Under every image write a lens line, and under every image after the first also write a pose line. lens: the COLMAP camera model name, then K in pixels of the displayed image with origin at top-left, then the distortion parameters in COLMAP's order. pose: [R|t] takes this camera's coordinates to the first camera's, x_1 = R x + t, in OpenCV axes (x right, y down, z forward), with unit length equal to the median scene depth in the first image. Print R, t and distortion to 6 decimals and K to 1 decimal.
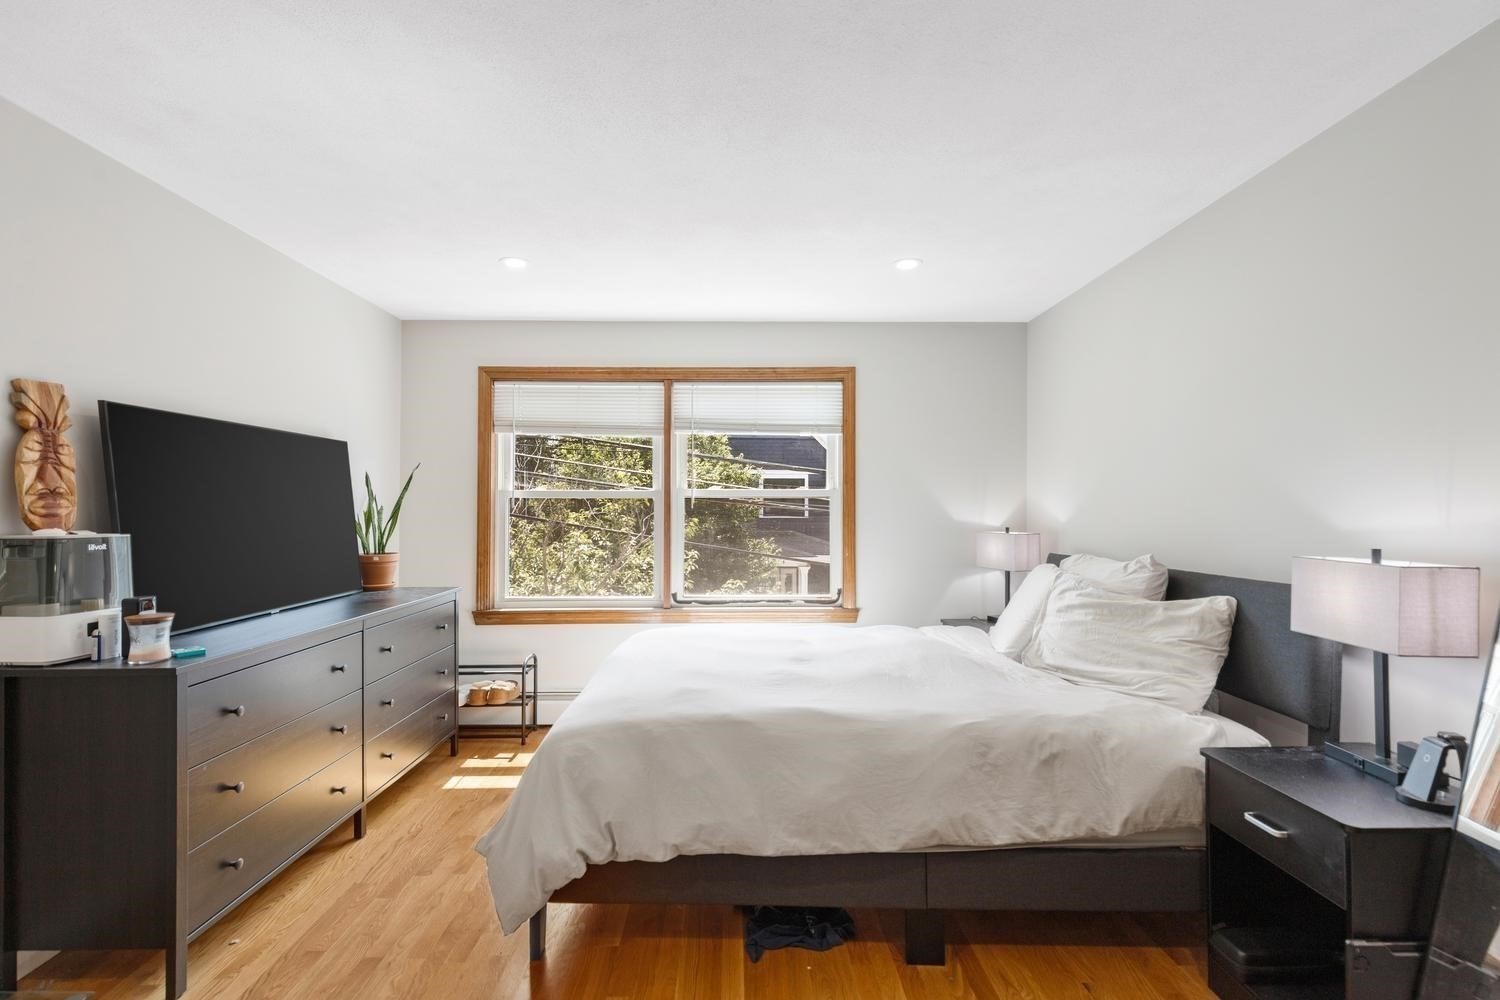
lens RADIAL K [[690.7, 0, 748.9], [0, 690.7, 516.2], [0, 0, 1]] dist [0.003996, -0.000178]
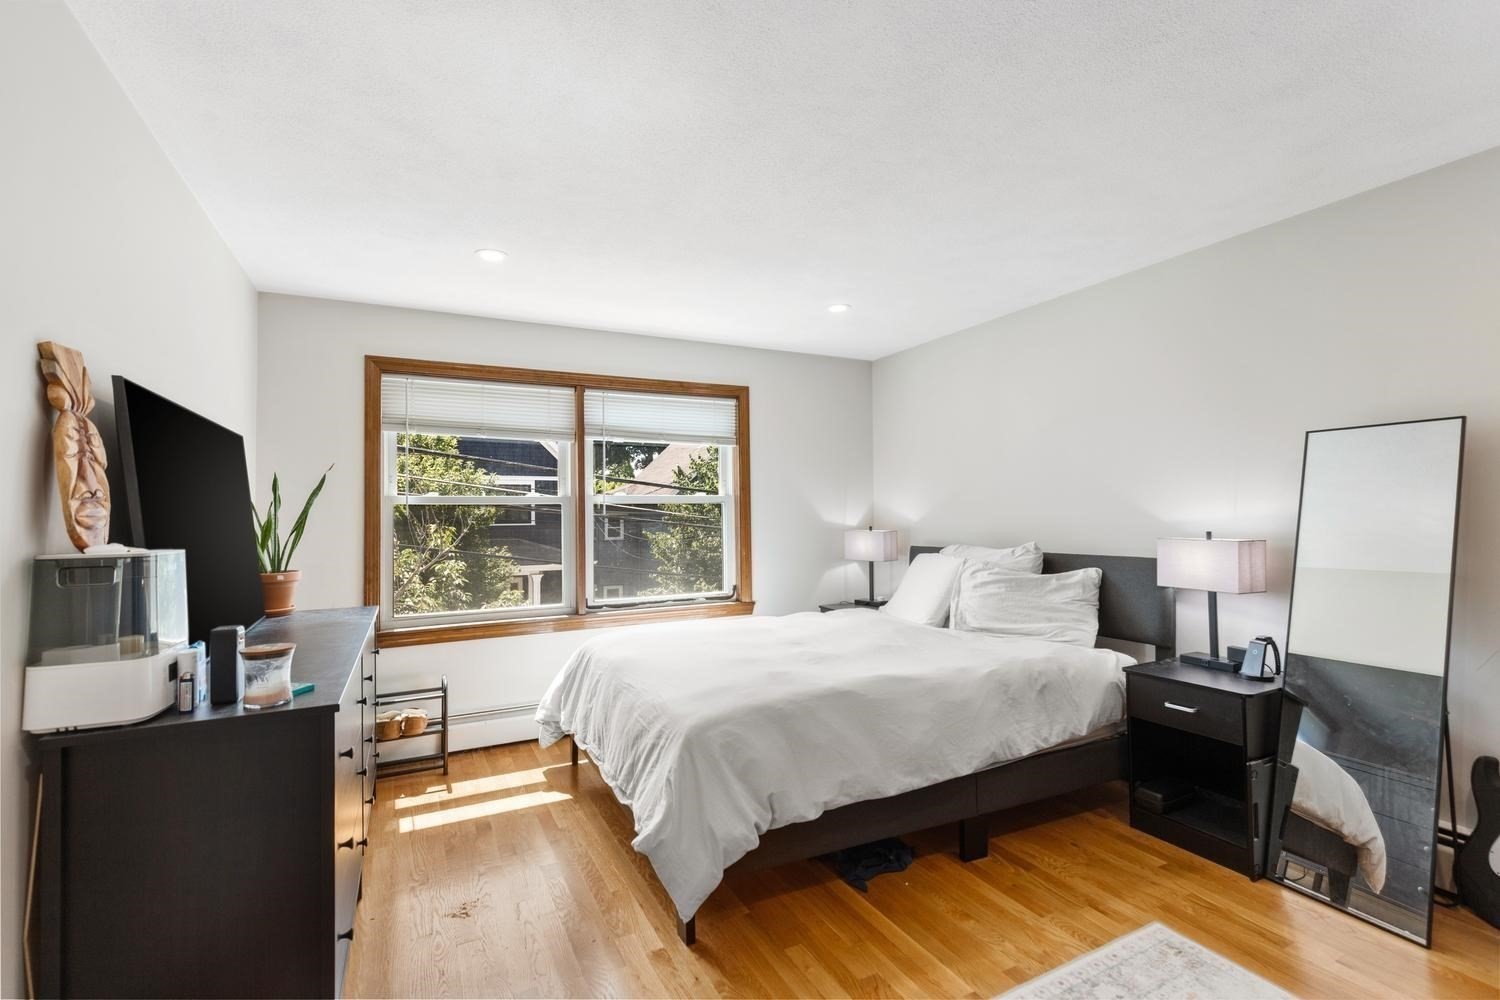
lens RADIAL K [[678.0, 0, 746.2], [0, 678.0, 509.4], [0, 0, 1]] dist [0.003959, -0.000193]
pose [[0.897935, -0.007479, 0.440064, -0.505624], [0.015878, 0.999755, -0.015406, 0.001427], [-0.439841, 0.020821, 0.897834, 0.021290]]
